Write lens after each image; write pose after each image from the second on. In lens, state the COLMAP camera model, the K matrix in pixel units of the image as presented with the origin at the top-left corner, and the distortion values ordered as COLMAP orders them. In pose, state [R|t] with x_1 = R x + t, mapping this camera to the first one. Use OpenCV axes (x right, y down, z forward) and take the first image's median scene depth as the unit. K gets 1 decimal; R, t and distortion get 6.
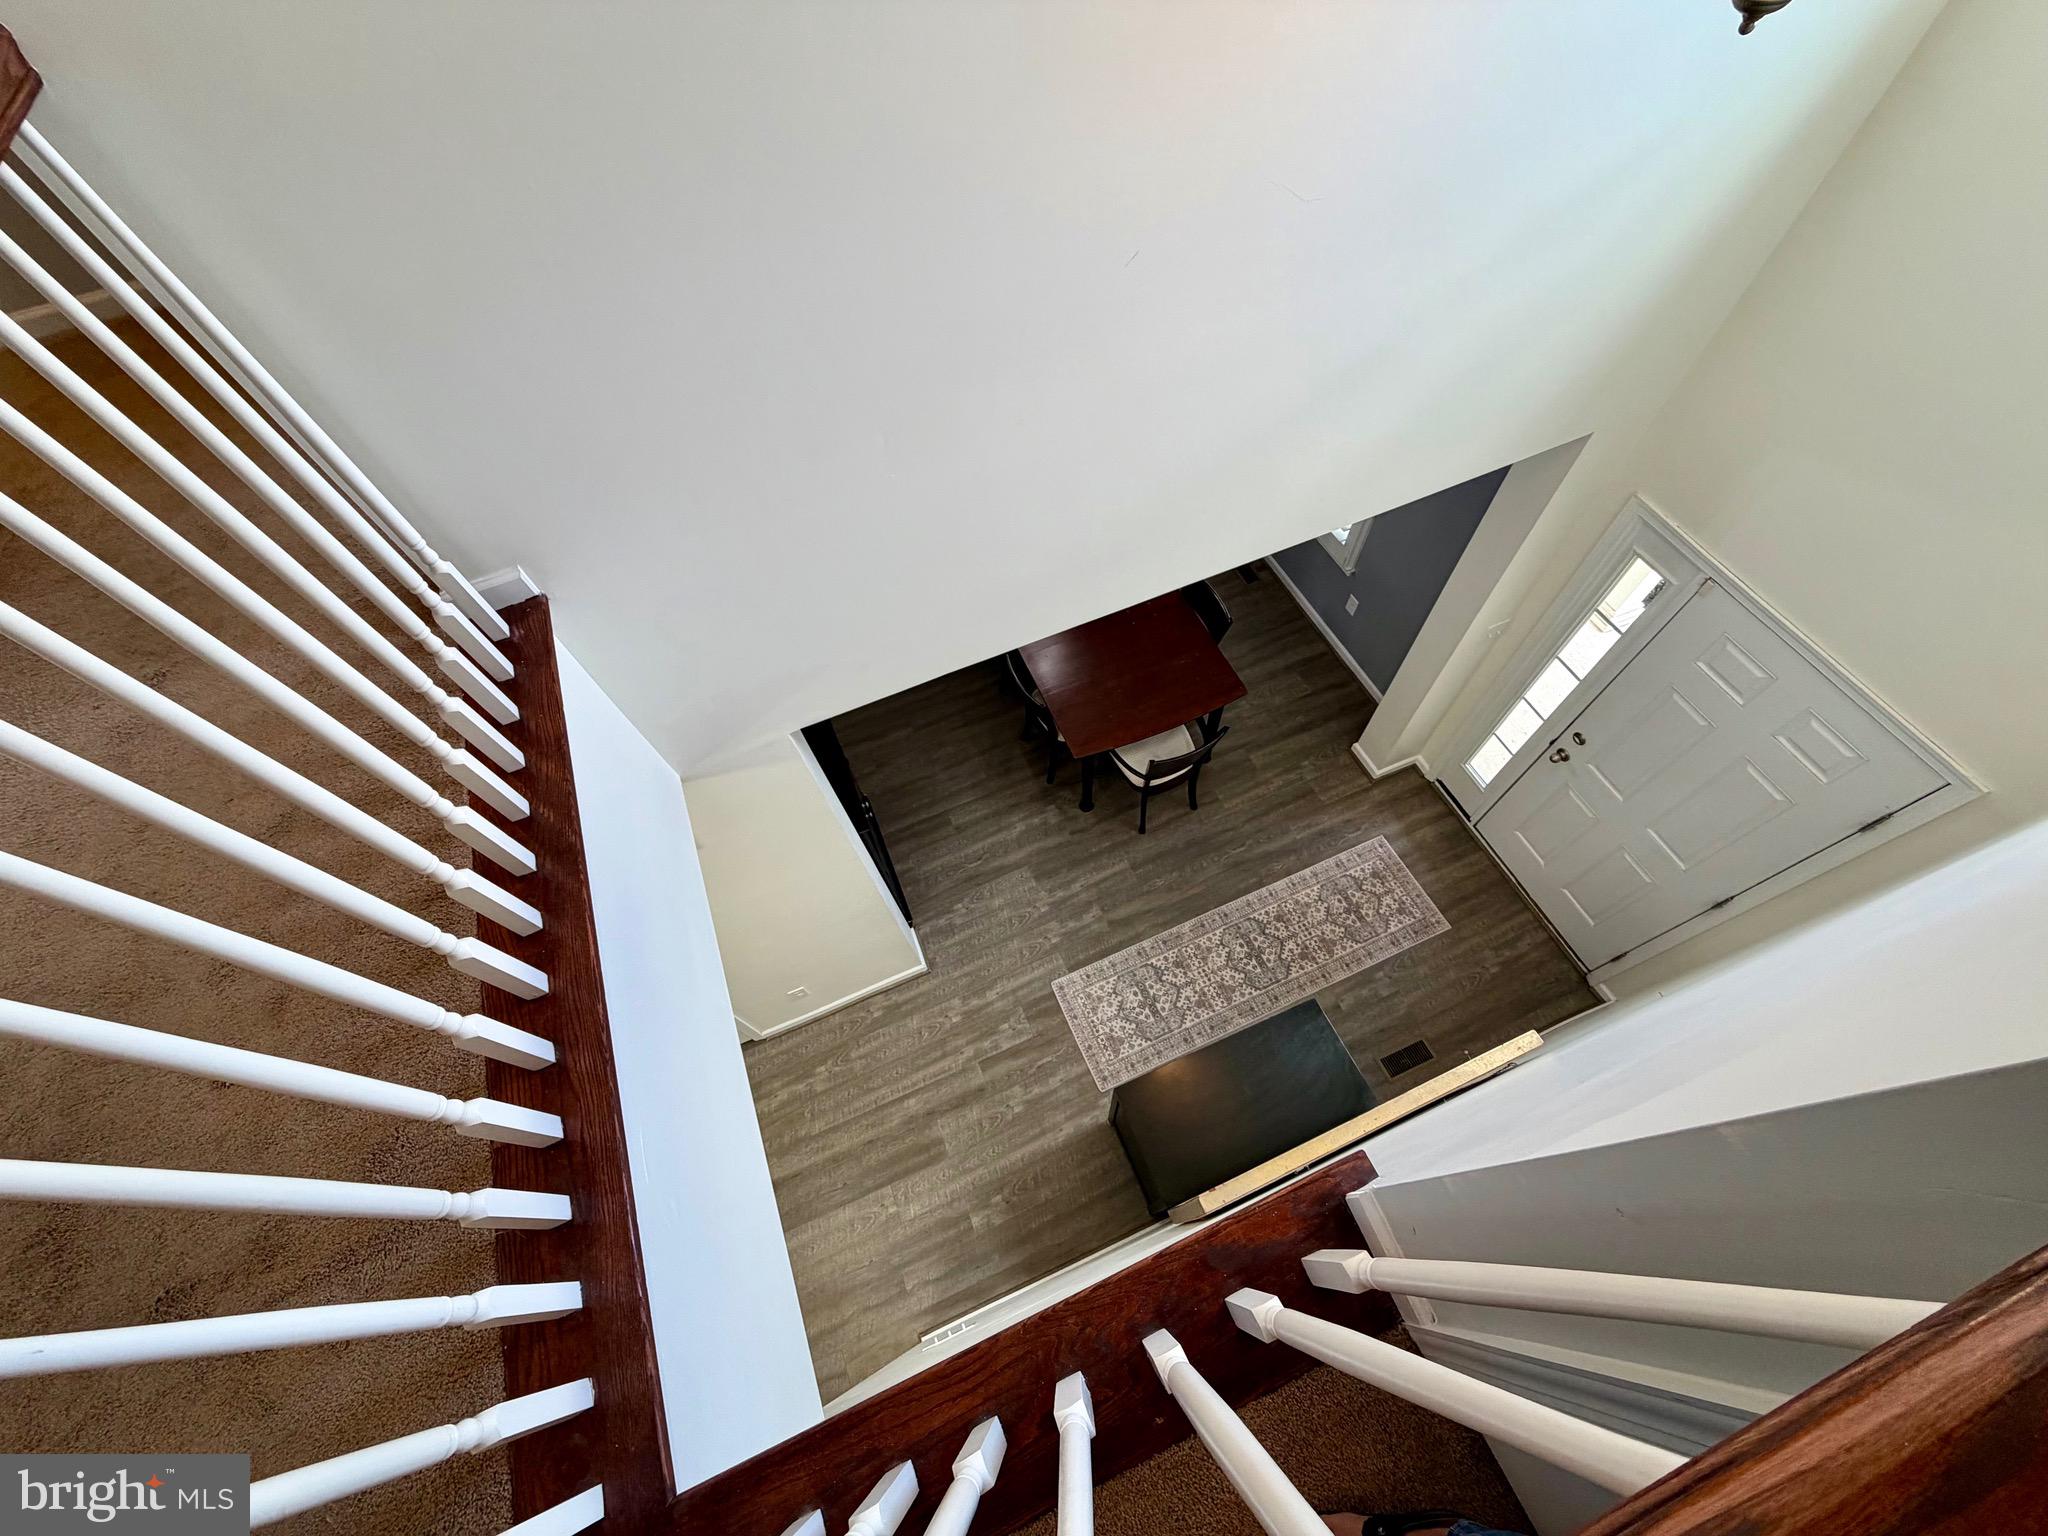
lens RADIAL K [[816.7, 0, 1023.0], [0, 816.7, 761.9], [0, 0, 1]] dist [-0.000710, -0.000449]
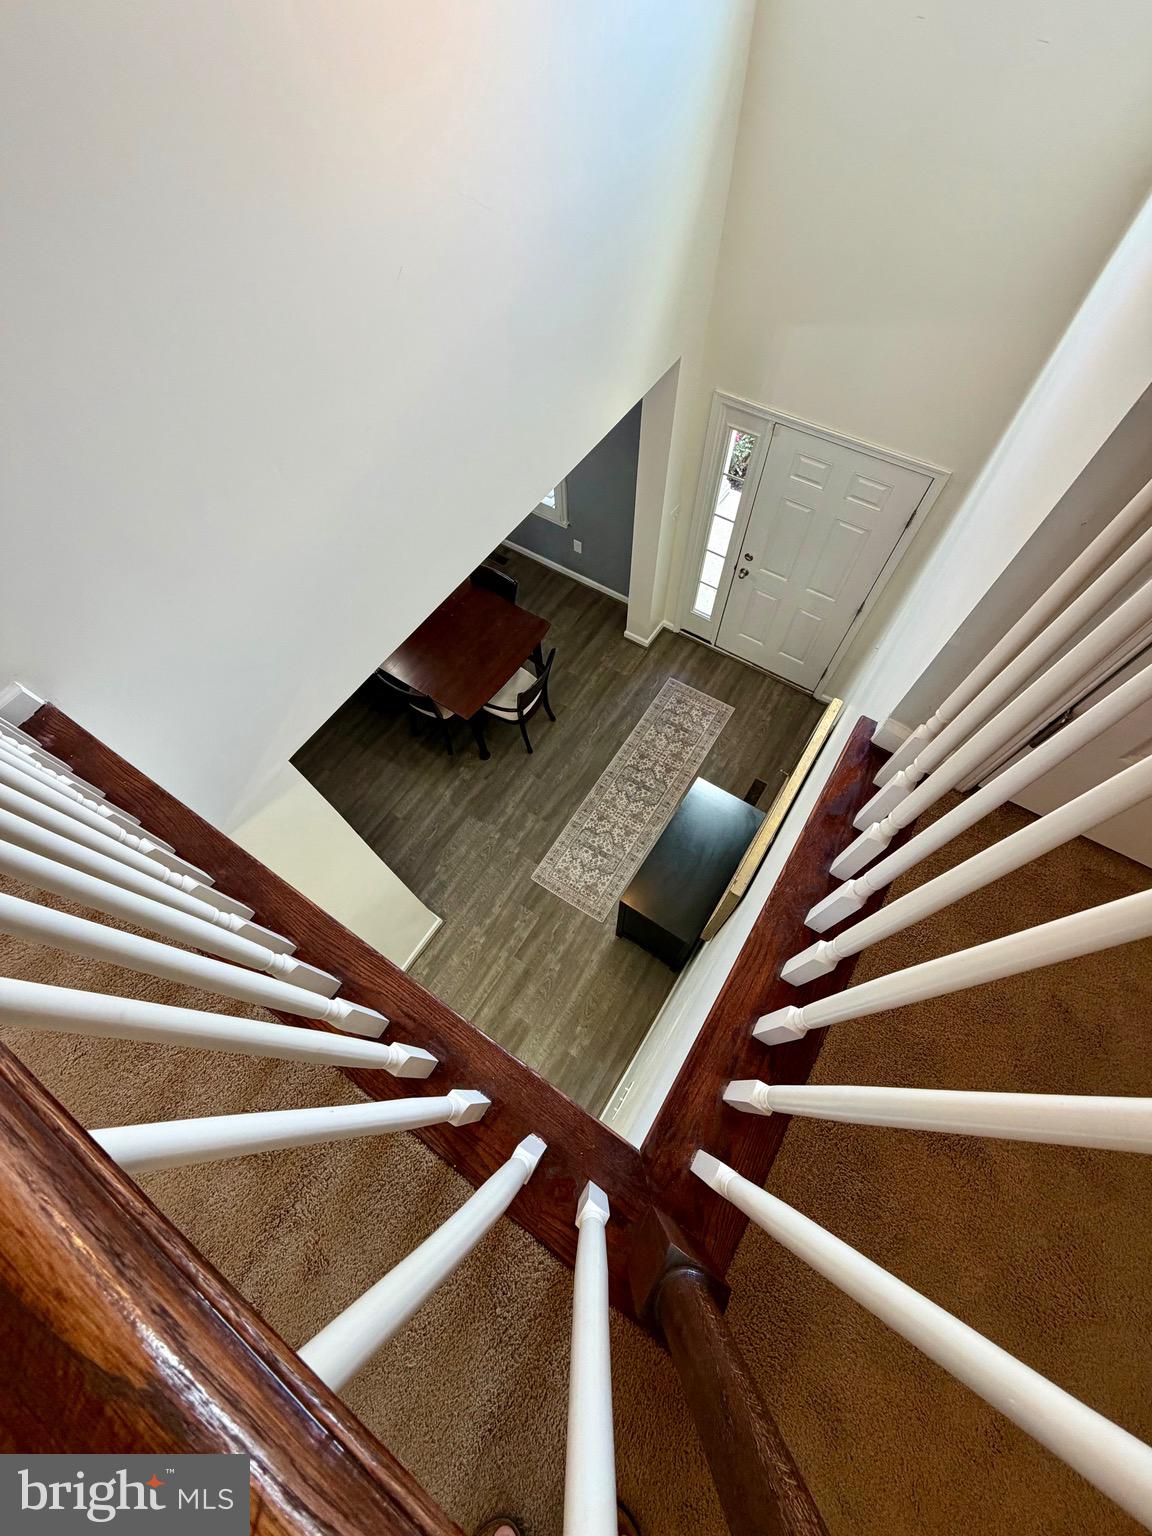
lens RADIAL K [[612.5, 0, 569.0], [0, 612.5, 768.4], [0, 0, 1]] dist [-0.000710, -0.000449]
pose [[0.827848, -0.473122, 0.301370, -0.130486], [0.469862, 0.878323, 0.088196, 0.053156], [-0.306428, 0.068590, 0.949419, 0.012121]]
